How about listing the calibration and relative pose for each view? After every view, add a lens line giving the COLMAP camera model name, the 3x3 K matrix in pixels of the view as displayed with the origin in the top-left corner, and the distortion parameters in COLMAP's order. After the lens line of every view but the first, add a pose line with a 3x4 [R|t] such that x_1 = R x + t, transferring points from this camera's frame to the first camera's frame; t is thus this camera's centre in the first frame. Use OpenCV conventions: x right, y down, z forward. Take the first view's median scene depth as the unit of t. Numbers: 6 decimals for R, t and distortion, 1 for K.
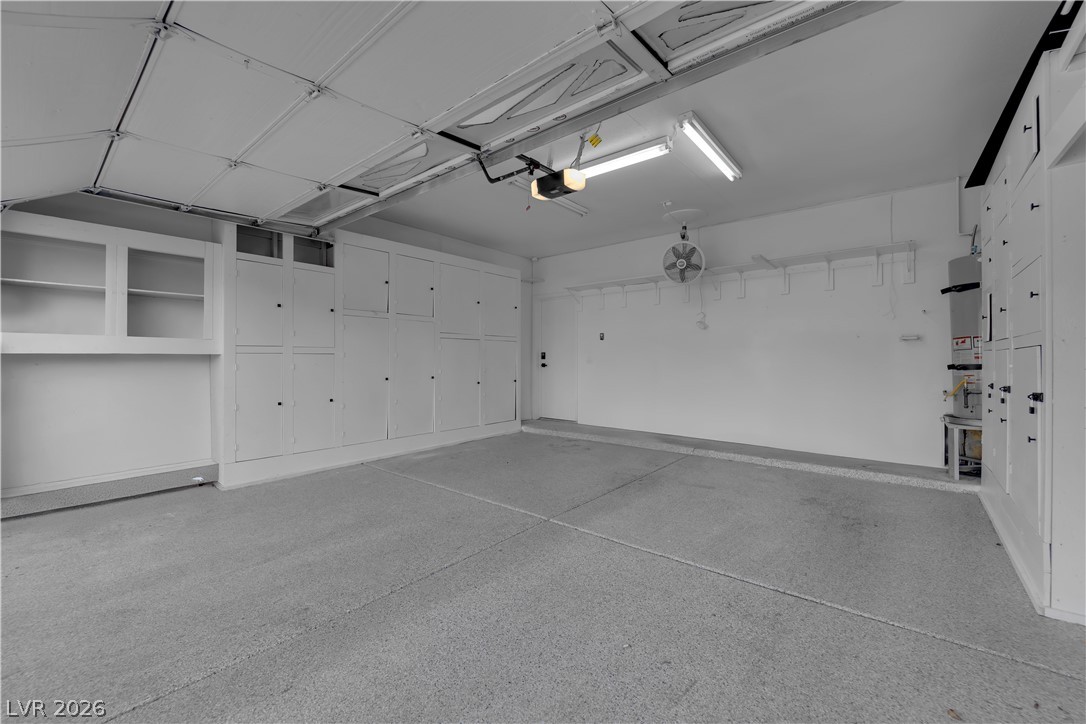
lens RADIAL K [[435.9, 0, 543.5], [0, 435.9, 358.6], [0, 0, 1]] dist [-0.012410, -0.002002]
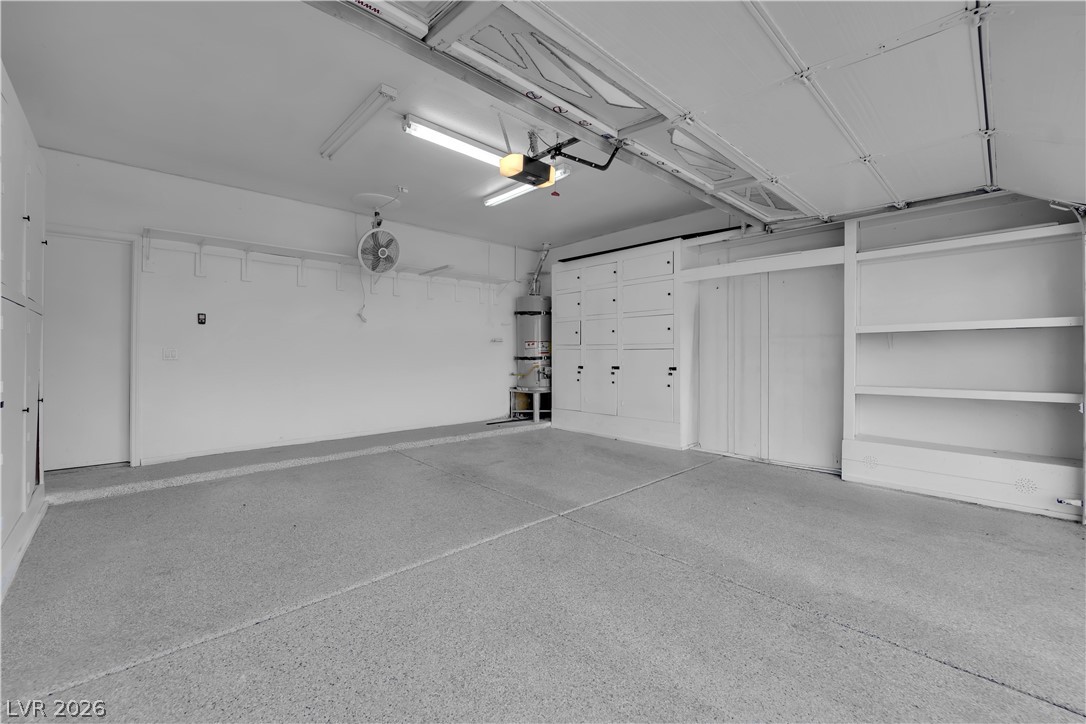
lens RADIAL K [[435.9, 0, 542.7], [0, 435.9, 355.9], [0, 0, 1]] dist [-0.012410, -0.002002]
pose [[0.128530, -0.004687, 0.991695, -0.938853], [-0.003339, 0.999981, 0.005158, 0.000609], [-0.991700, -0.003974, 0.128512, 0.871177]]
